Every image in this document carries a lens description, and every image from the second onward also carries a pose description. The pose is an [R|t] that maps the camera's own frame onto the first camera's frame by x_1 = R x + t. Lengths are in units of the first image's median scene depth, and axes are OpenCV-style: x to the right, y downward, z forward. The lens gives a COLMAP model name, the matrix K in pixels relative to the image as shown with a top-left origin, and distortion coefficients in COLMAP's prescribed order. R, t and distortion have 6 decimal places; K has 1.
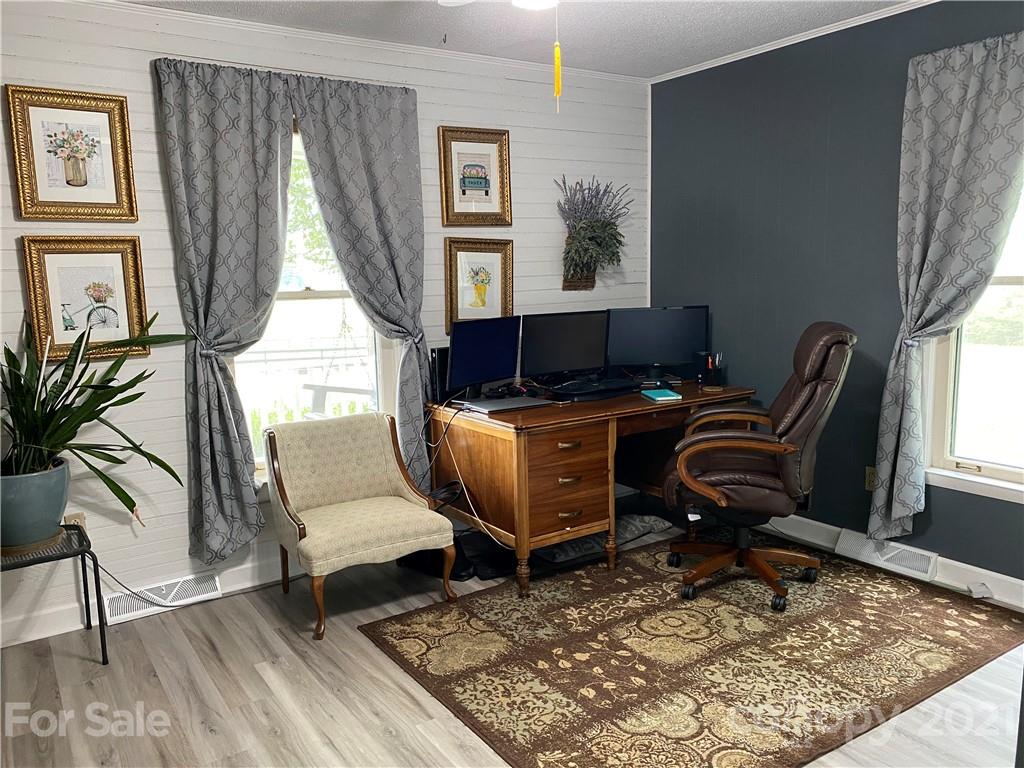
lens RADIAL K [[788.3, 0, 511.5], [0, 788.3, 384.0], [0, 0, 1]] dist [0.029961, -0.010499]
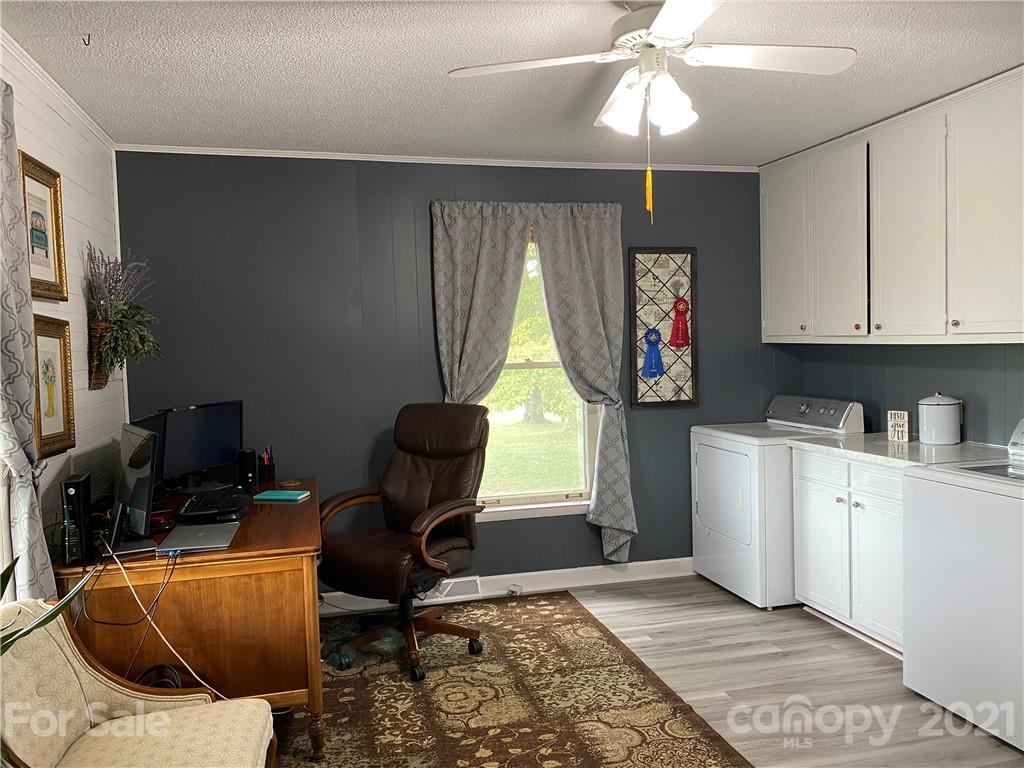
lens RADIAL K [[788.3, 0, 509.6], [0, 788.3, 382.8], [0, 0, 1]] dist [0.029961, -0.010499]
pose [[0.353016, -0.038620, 0.934820, -0.732149], [0.154207, 0.987885, -0.017421, -0.077696], [-0.922821, 0.150306, 0.354695, 0.510803]]
